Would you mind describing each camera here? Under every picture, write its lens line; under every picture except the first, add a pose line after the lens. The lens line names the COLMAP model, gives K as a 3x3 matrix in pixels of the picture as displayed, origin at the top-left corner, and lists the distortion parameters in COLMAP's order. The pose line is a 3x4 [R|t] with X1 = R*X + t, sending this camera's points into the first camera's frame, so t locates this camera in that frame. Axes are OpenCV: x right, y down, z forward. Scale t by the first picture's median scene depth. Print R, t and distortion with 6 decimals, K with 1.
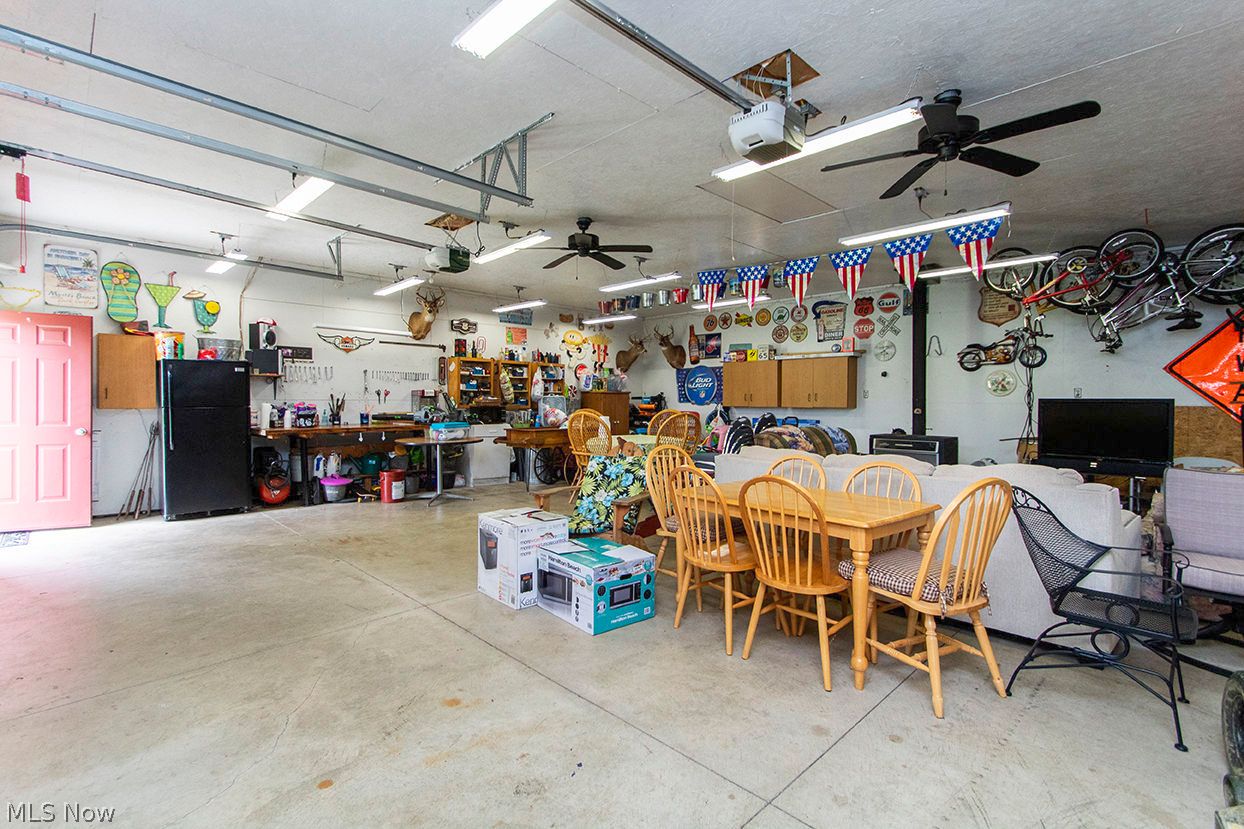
lens RADIAL K [[578.5, 0, 619.5], [0, 578.5, 407.3], [0, 0, 1]] dist [-0.003381, 0.000787]
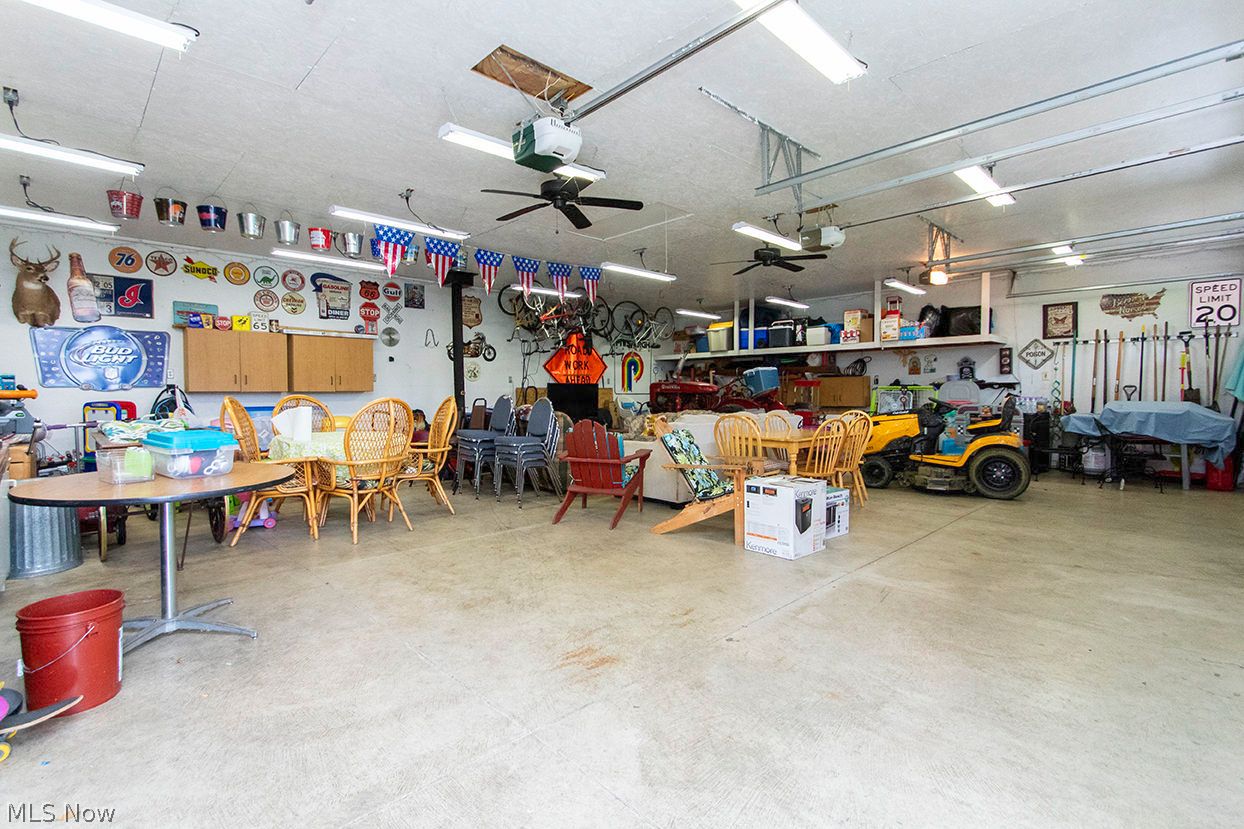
lens RADIAL K [[578.5, 0, 587.8], [0, 578.5, 411.3], [0, 0, 1]] dist [-0.003381, 0.000787]
pose [[0.026476, -0.040988, 0.998809, -0.567447], [0.011034, 0.999110, 0.040708, -0.001155], [-0.999589, 0.009943, 0.026905, 0.587655]]
